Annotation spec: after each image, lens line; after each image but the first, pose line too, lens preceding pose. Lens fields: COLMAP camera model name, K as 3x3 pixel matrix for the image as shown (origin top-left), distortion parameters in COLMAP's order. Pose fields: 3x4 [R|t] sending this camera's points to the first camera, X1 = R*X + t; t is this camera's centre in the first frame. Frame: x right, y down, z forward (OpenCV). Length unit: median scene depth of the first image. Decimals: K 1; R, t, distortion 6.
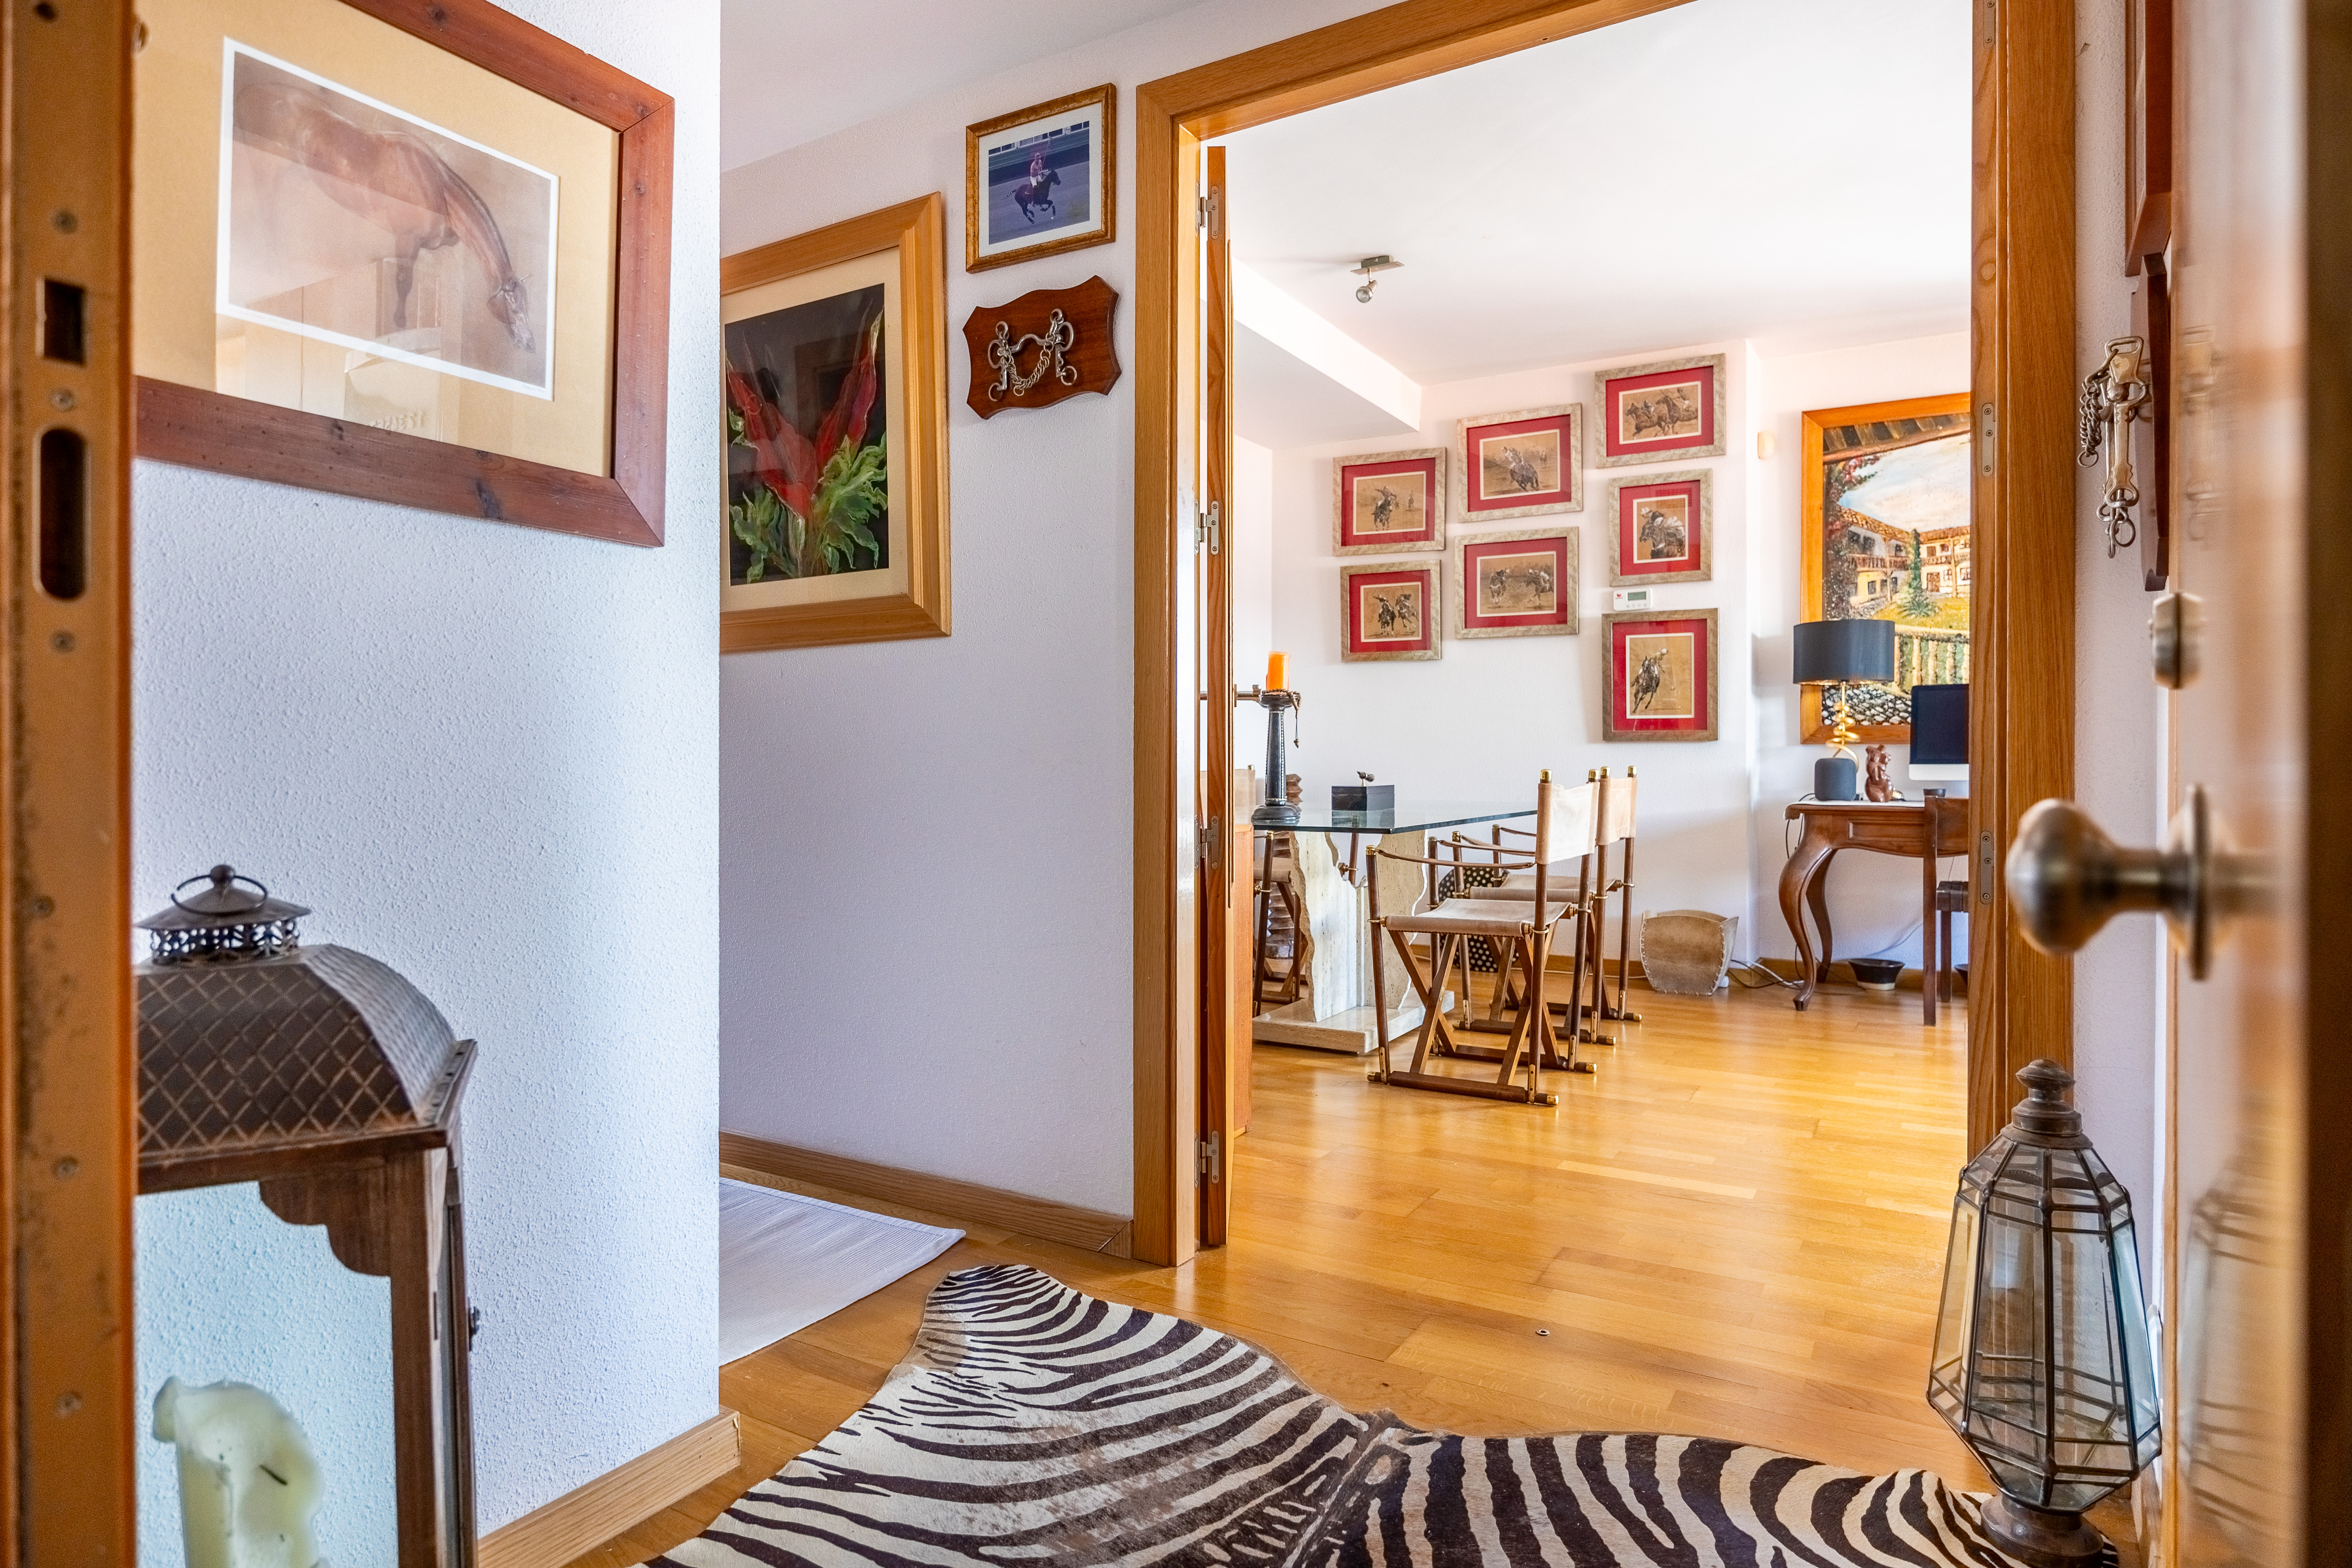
lens RADIAL K [[1313.8, 0, 1171.1], [0, 1313.8, 773.2], [0, 0, 1]] dist [0.001749, 0.000526]
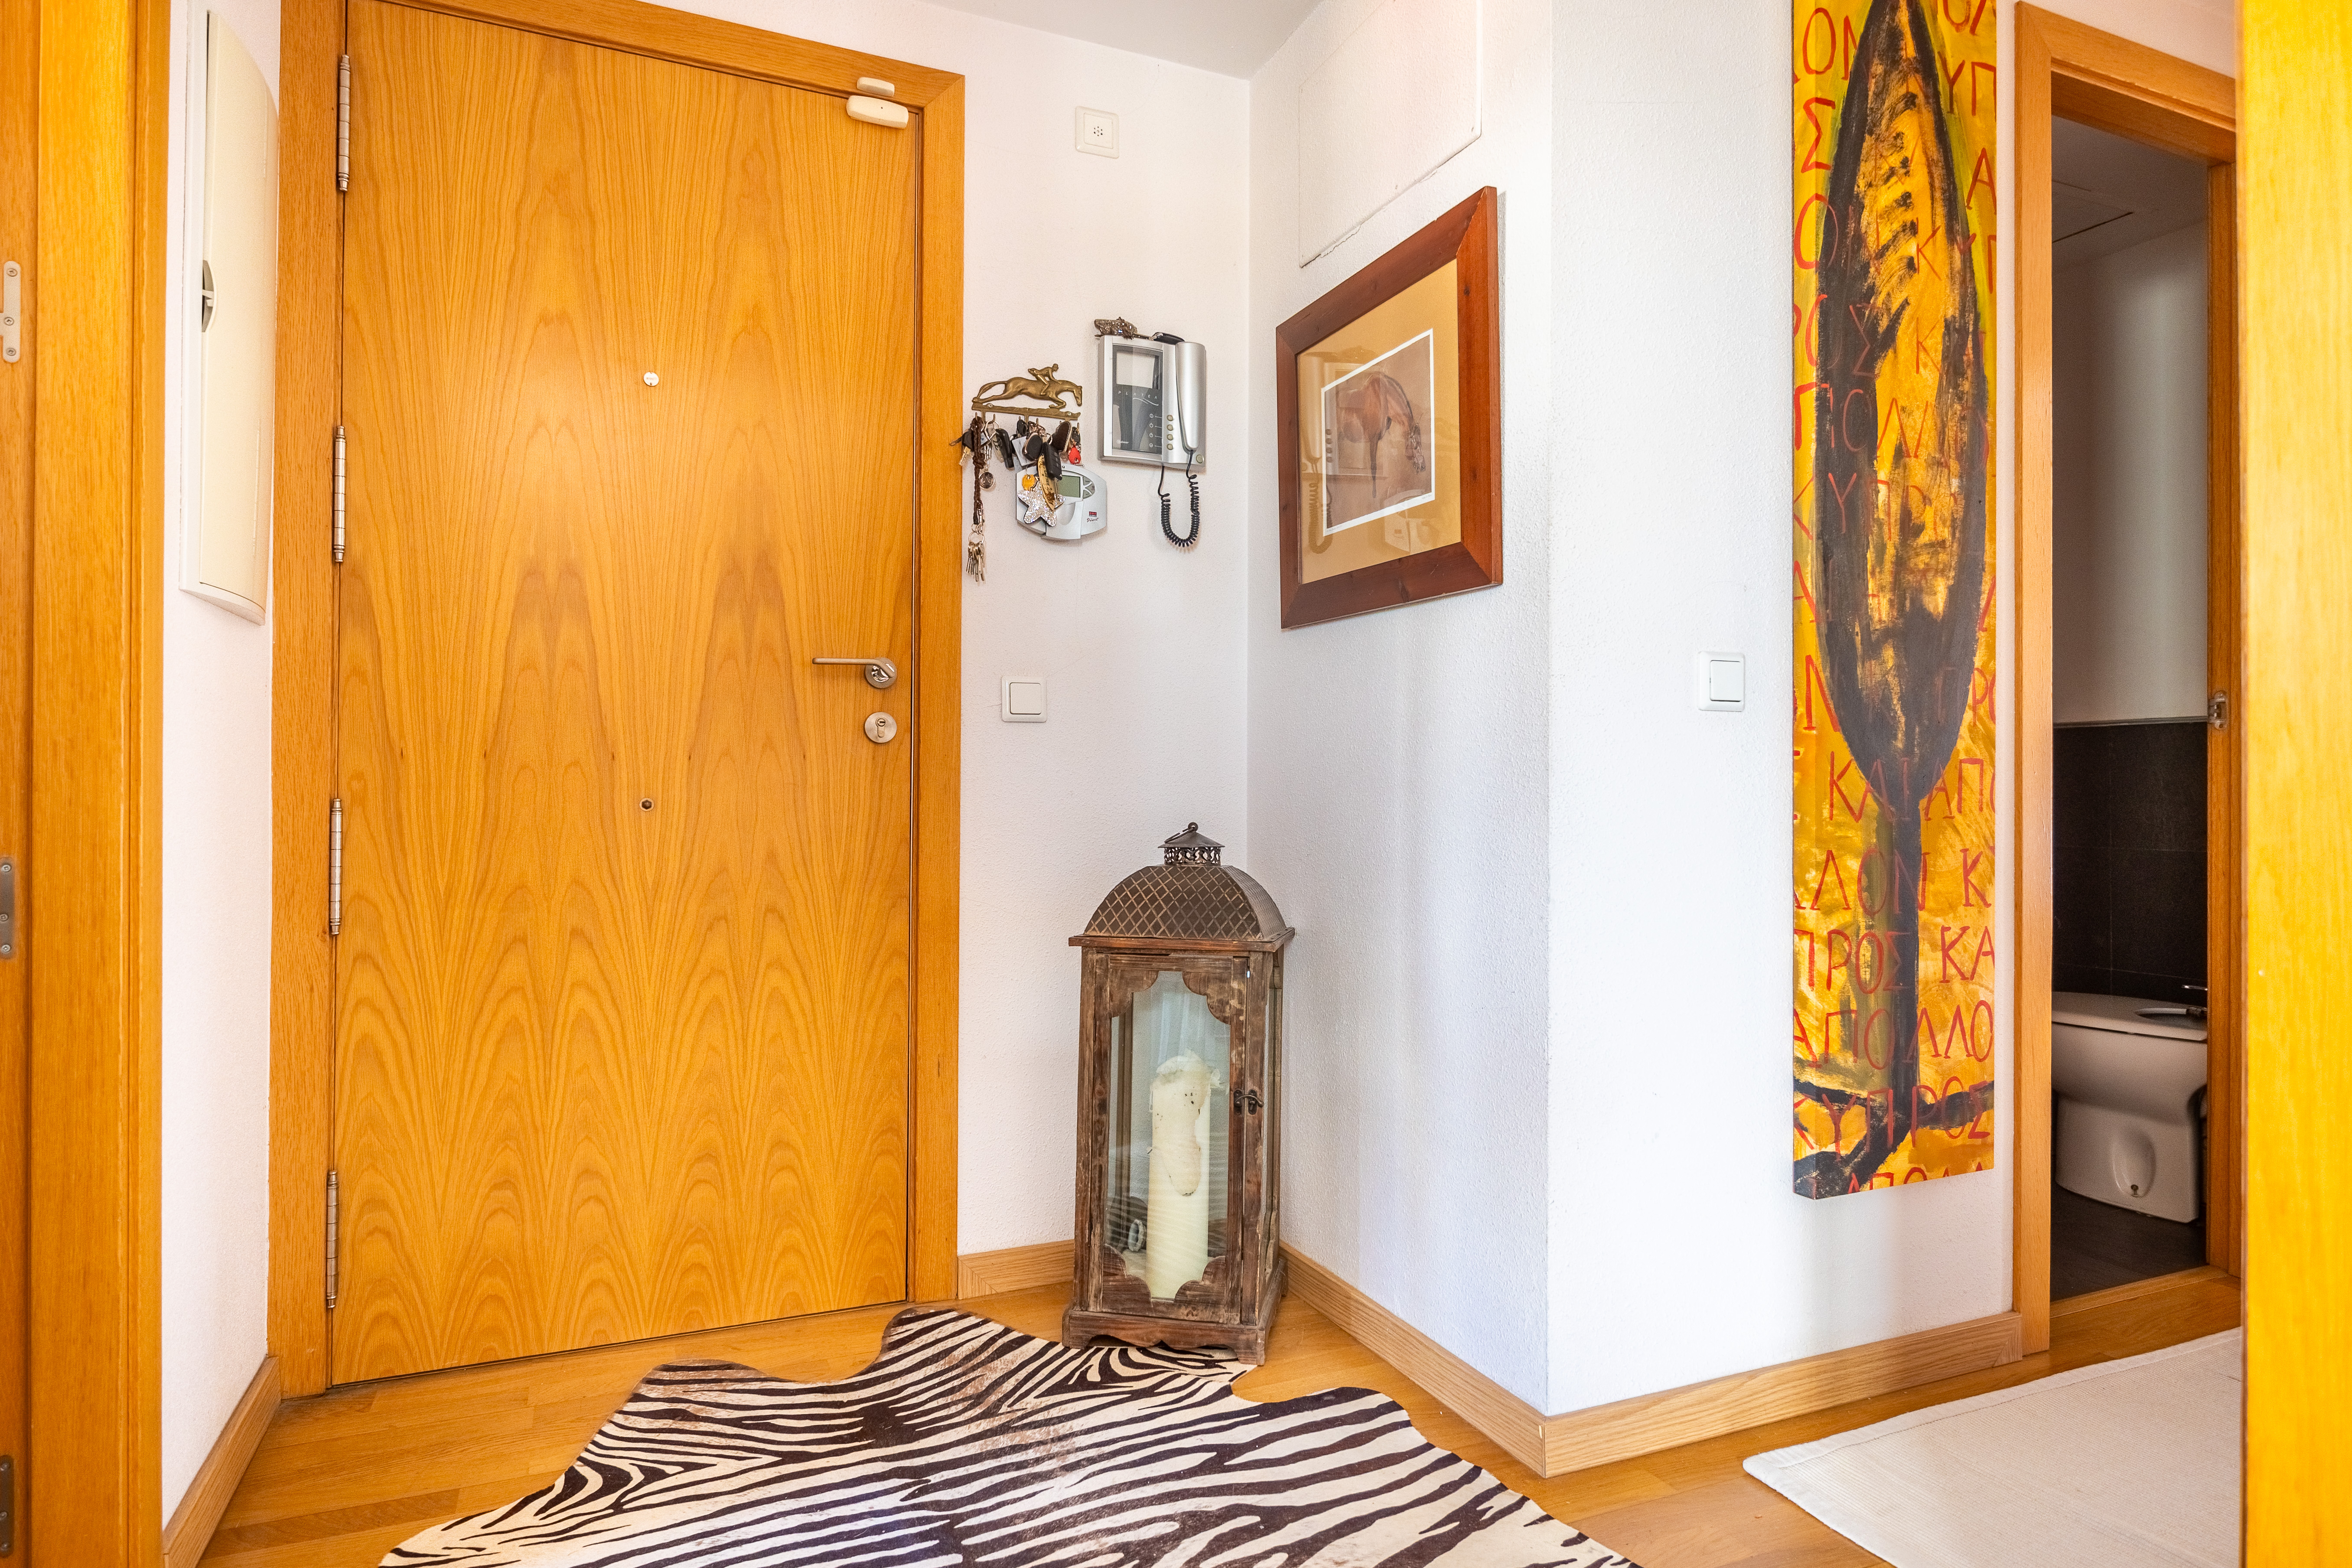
lens RADIAL K [[1313.8, 0, 1171.1], [0, 1313.8, 773.2], [0, 0, 1]] dist [0.001749, 0.000526]
pose [[-0.580182, -0.007681, -0.814451, 0.757641], [-0.011369, 0.999934, -0.001331, -0.004132], [0.814408, 0.008487, -0.580231, 1.563644]]
